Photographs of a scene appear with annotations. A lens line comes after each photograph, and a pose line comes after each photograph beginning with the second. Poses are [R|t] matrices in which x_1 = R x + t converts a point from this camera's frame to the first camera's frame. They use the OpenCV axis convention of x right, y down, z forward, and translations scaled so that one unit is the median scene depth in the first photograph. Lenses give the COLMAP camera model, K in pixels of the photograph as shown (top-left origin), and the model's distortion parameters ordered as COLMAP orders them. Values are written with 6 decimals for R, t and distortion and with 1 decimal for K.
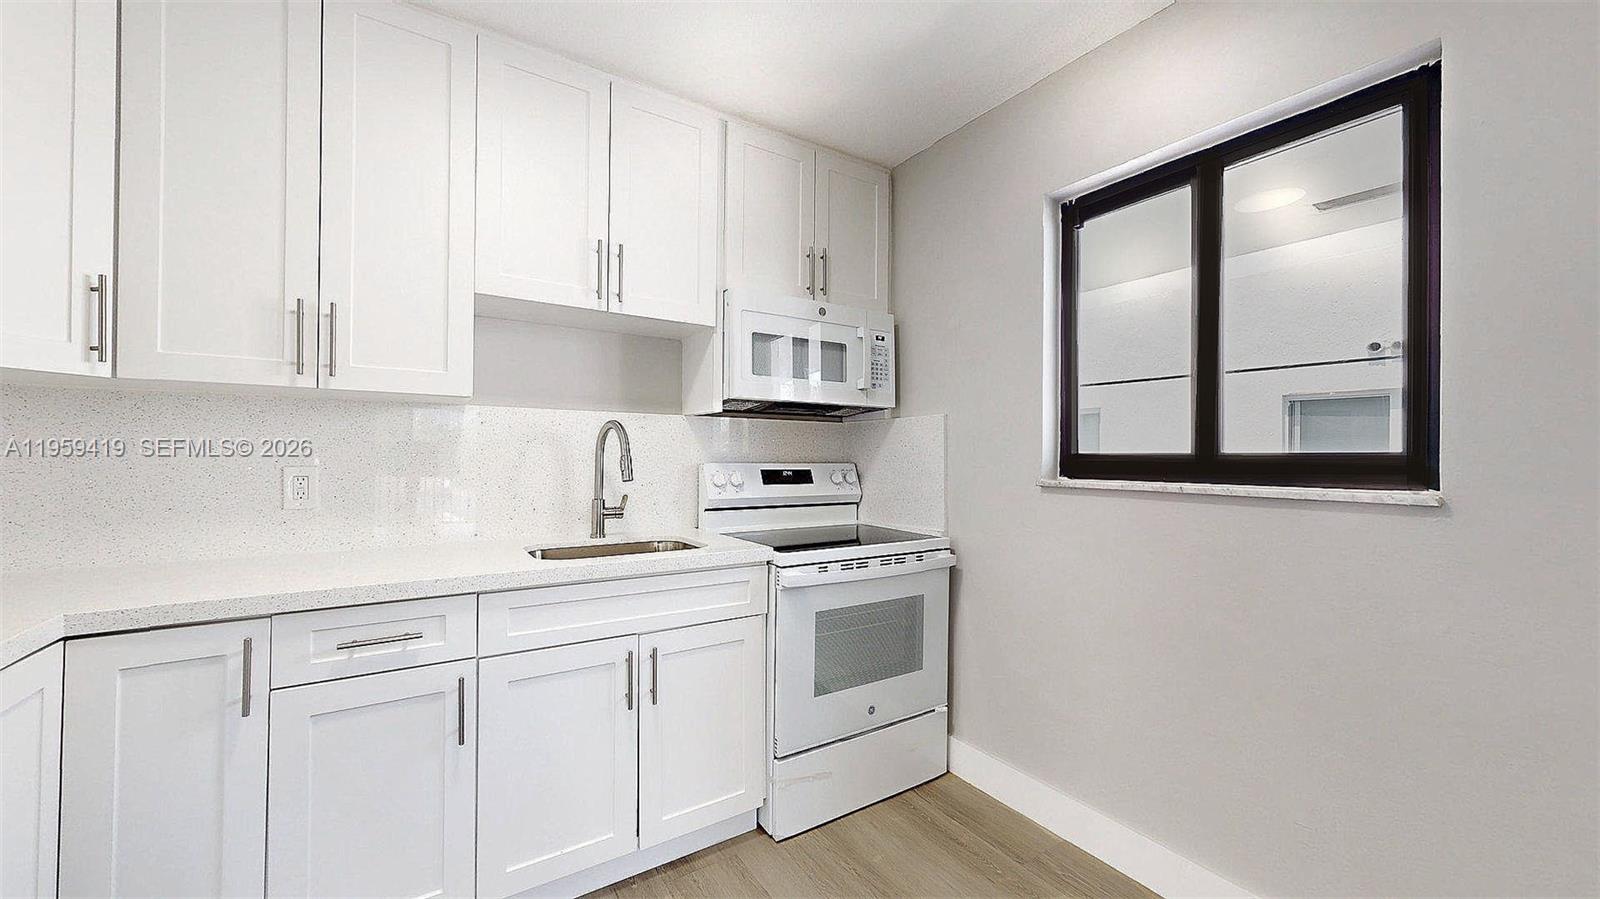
lens RADIAL K [[583.3, 0, 799.0], [0, 583.3, 452.0], [0, 0, 1]] dist [-0.000129, 0.000089]
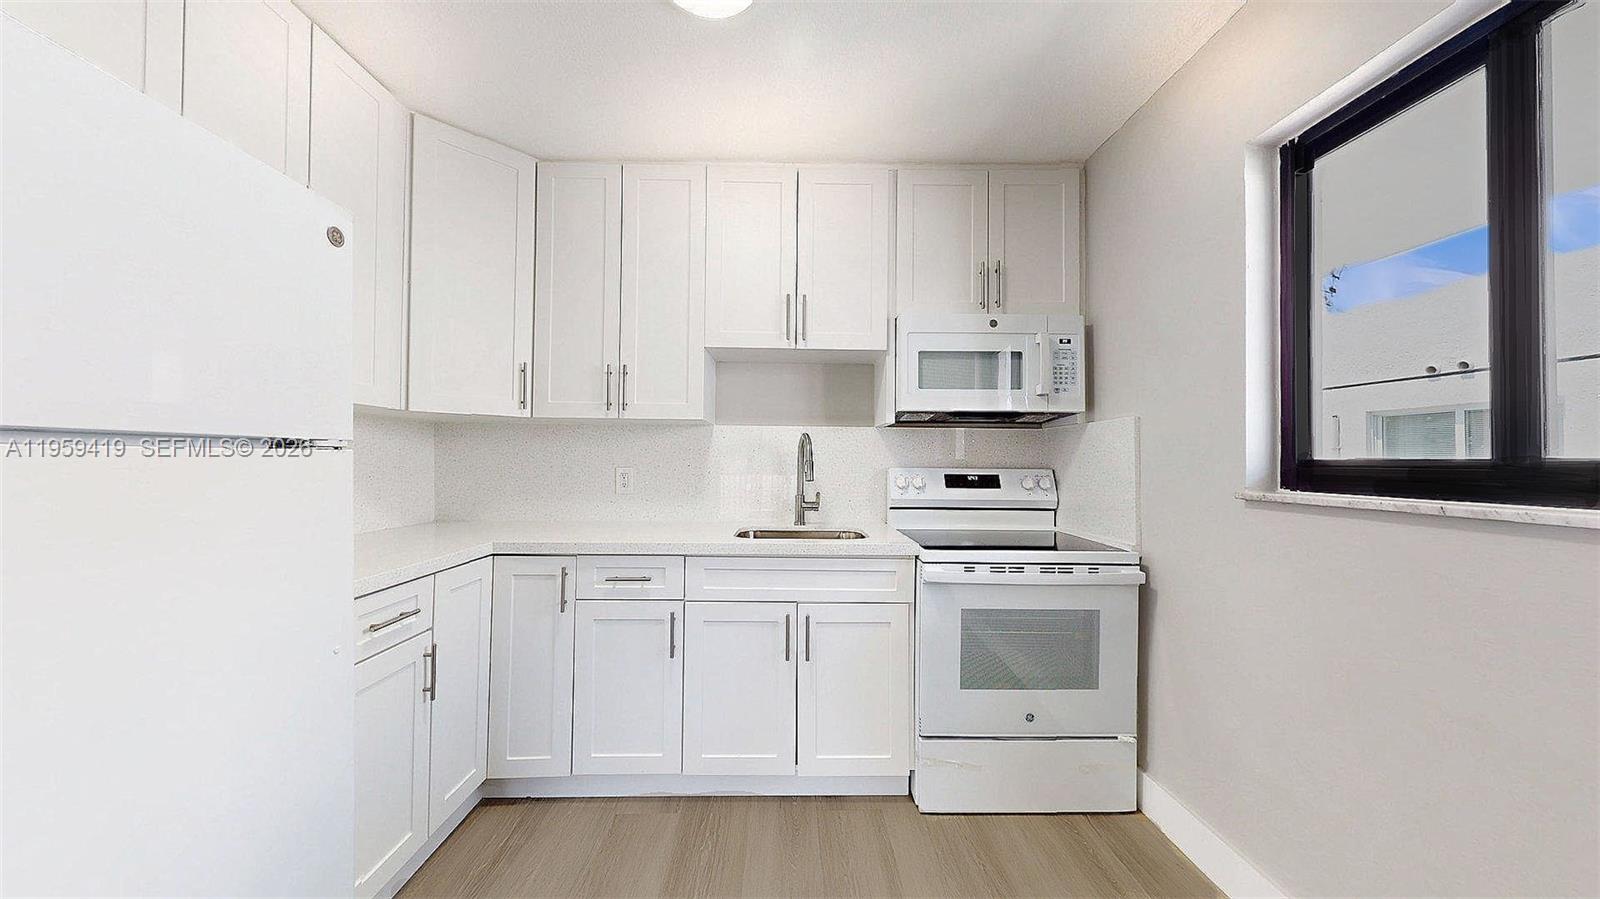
lens RADIAL K [[499.3, 0, 799.7], [0, 499.3, 454.6], [0, 0, 1]] dist [0.001465, 0.000040]
pose [[0.850466, -0.004388, -0.526012, 0.234693], [0.000164, 0.999967, -0.008077, 0.001399], [0.526030, 0.006783, 0.850439, 0.065969]]
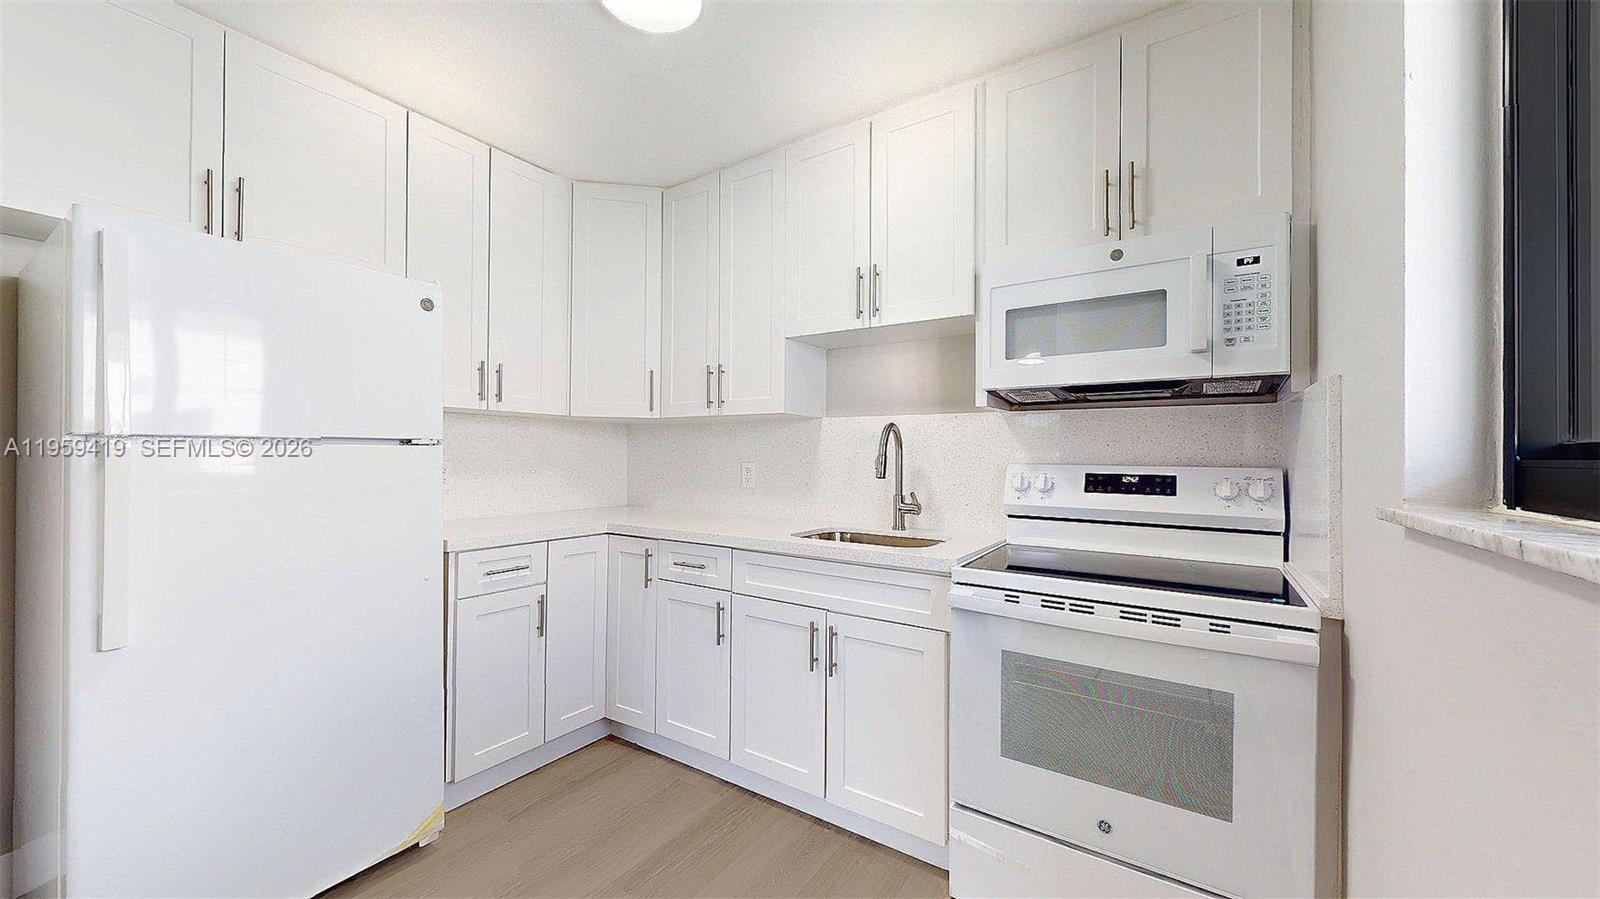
lens RADIAL K [[583.3, 0, 799.0], [0, 583.3, 452.0], [0, 0, 1]] dist [-0.000129, 0.000089]
pose [[0.401906, -0.007266, -0.915652, 0.591792], [0.002420, 0.999973, -0.006873, 0.007358], [0.915678, 0.000547, 0.401913, 0.386387]]
